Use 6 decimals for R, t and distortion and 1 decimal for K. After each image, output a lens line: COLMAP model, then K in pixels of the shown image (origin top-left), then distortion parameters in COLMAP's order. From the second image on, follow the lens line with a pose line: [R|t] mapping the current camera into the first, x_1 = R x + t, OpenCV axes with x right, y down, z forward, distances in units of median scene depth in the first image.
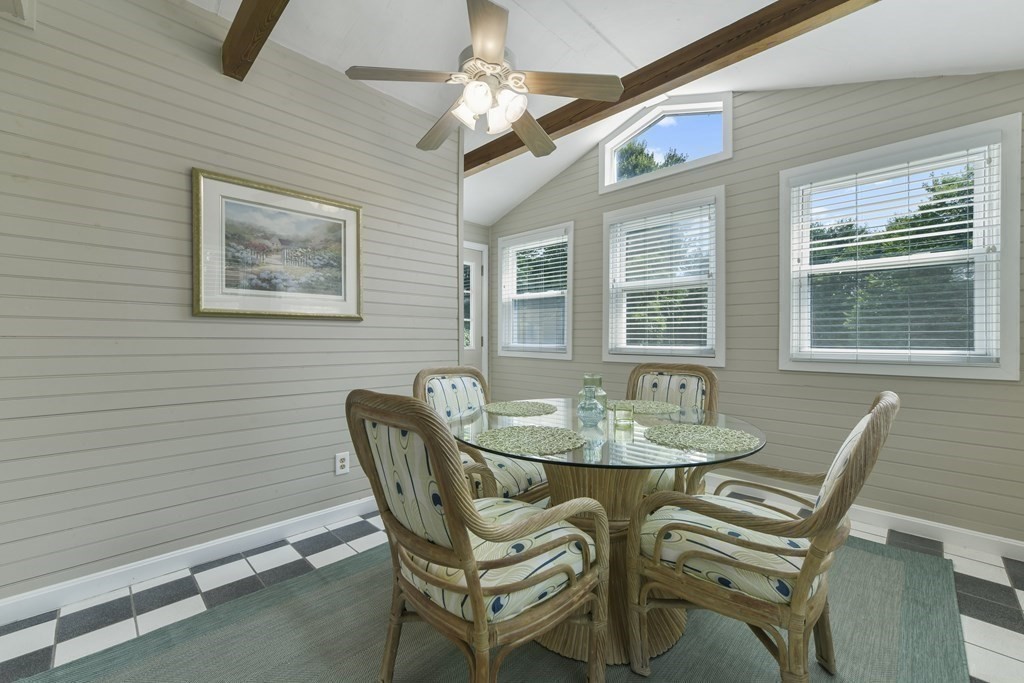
lens RADIAL K [[417.9, 0, 518.5], [0, 417.9, 341.2], [0, 0, 1]] dist [0.002394, 0.000507]
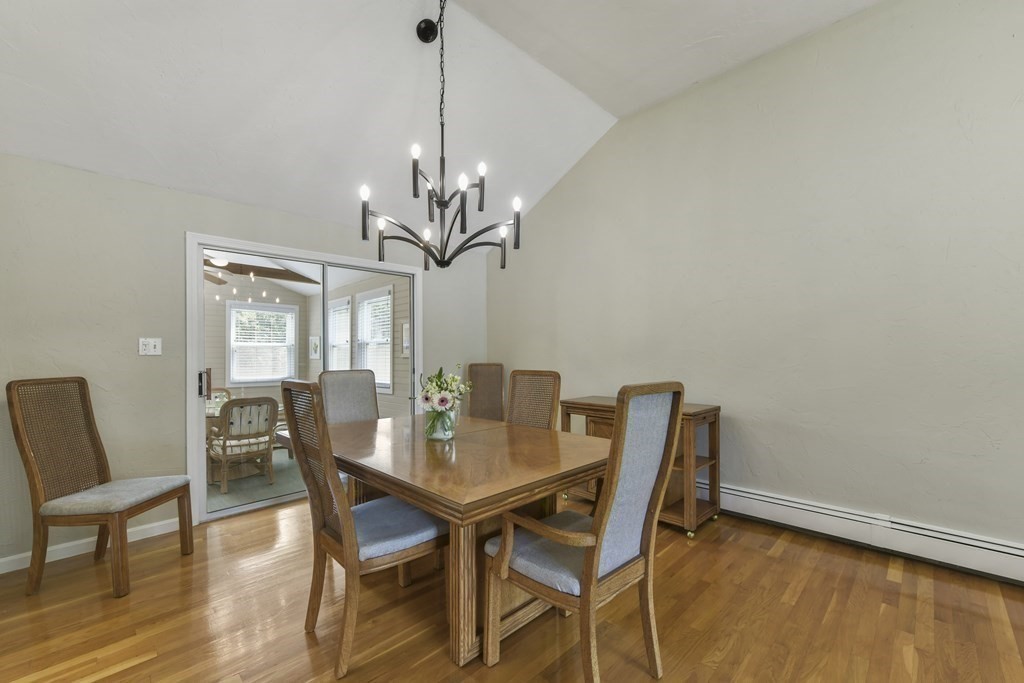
lens RADIAL K [[417.9, 0, 511.2], [0, 417.9, 352.1], [0, 0, 1]] dist [0.002394, 0.000507]
pose [[0.017722, 0.010114, 0.999792, -1.872477], [-0.000545, 0.999949, -0.010106, -0.118628], [-0.999843, -0.000366, 0.017726, -0.677297]]
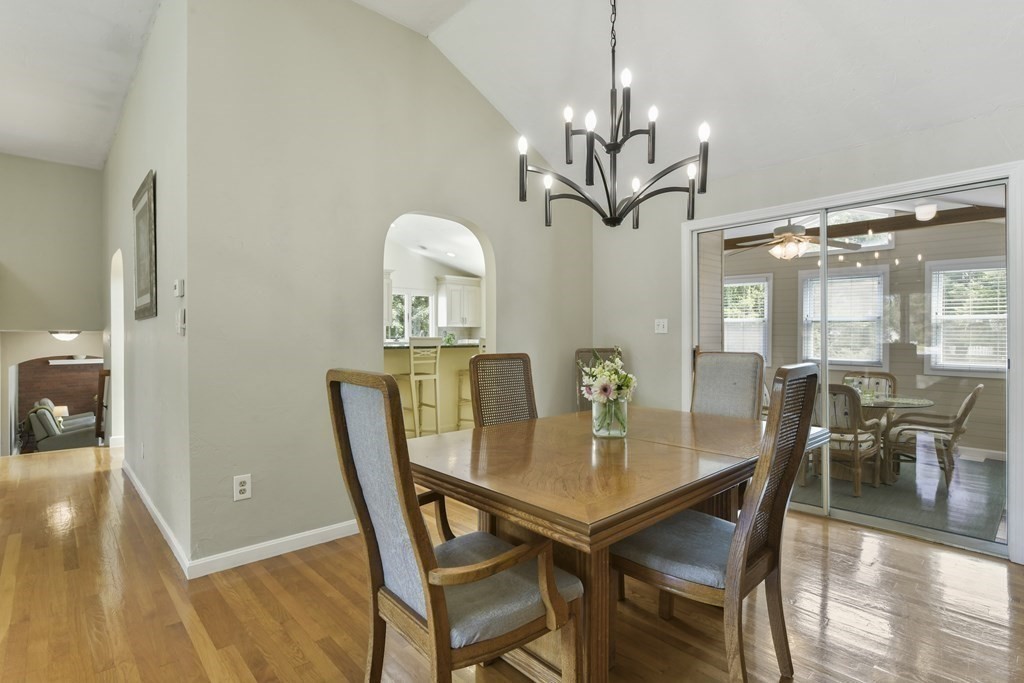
lens RADIAL K [[507.6, 0, 523.5], [0, 507.6, 339.9], [0, 0, 1]] dist [-0.003955, 0.001073]
pose [[0.999164, 0.000000, -0.040877, -1.123950], [0.000500, 0.999925, 0.012215, -0.120784], [0.040874, -0.012225, 0.999090, -1.381526]]
